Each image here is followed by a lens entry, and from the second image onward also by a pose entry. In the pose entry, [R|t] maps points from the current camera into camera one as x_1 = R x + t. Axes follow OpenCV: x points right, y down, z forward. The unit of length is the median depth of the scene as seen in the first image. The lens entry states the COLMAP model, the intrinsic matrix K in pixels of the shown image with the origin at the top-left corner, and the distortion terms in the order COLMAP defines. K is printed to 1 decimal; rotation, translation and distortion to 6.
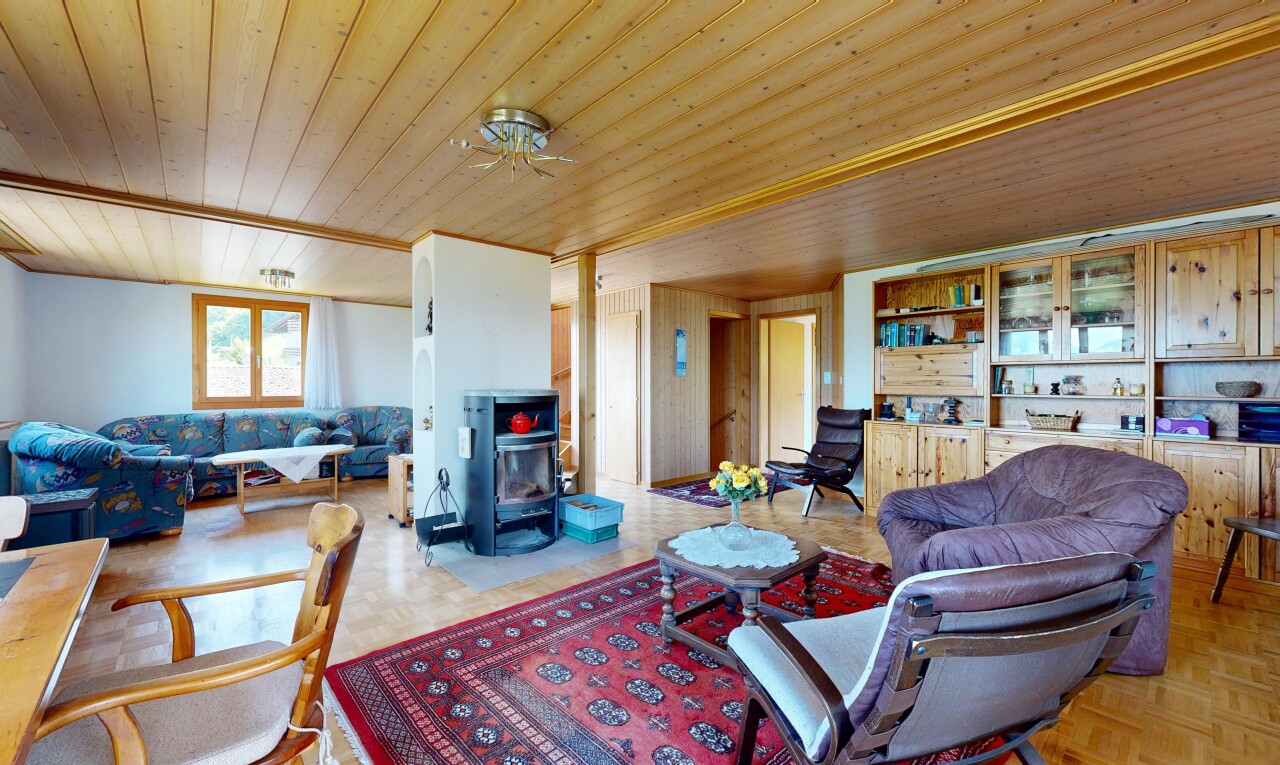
lens RADIAL K [[501.2, 0, 640.0], [0, 501.2, 382.5], [0, 0, 1]] dist [0.001152, 0.000162]
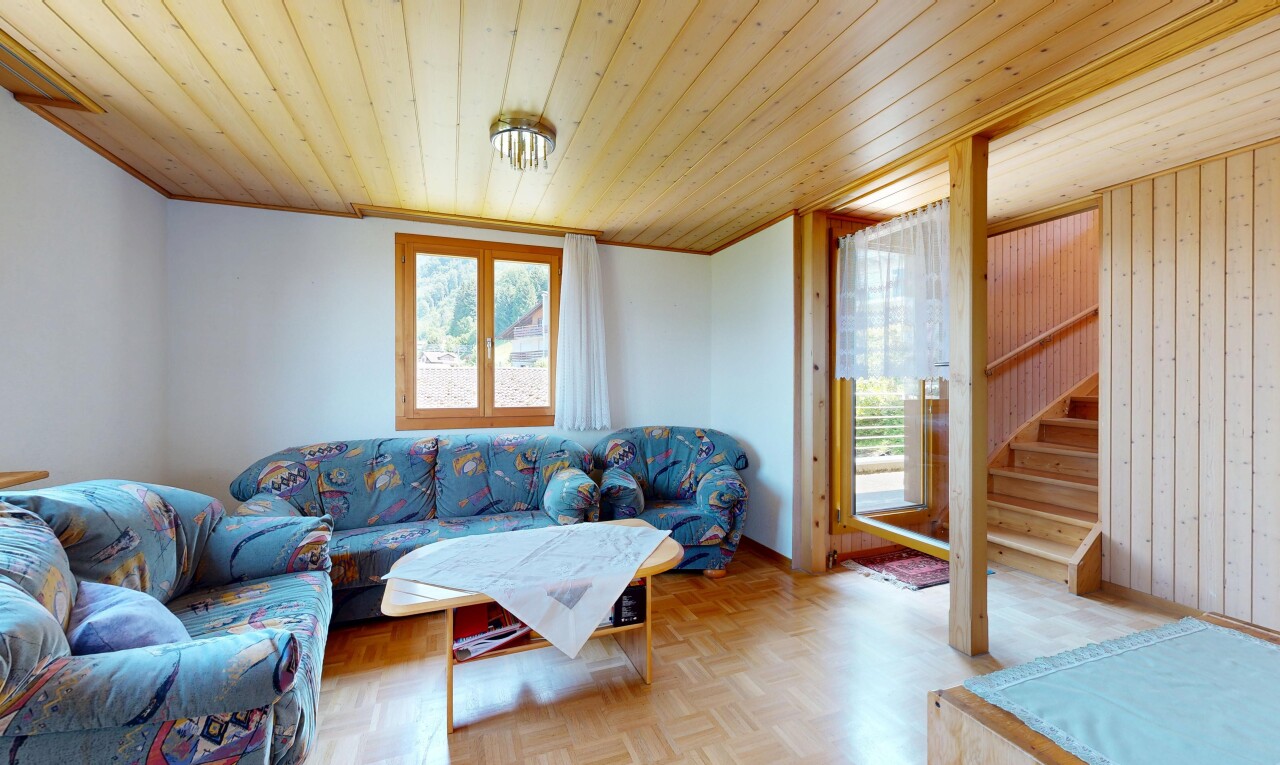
lens RADIAL K [[501.2, 0, 640.0], [0, 501.2, 382.5], [0, 0, 1]] dist [0.001152, 0.000162]
pose [[0.934258, 0.000274, -0.356597, -0.393433], [-0.000369, 1.000000, -0.000198, -0.001500], [0.356597, 0.000317, 0.934258, 0.524748]]
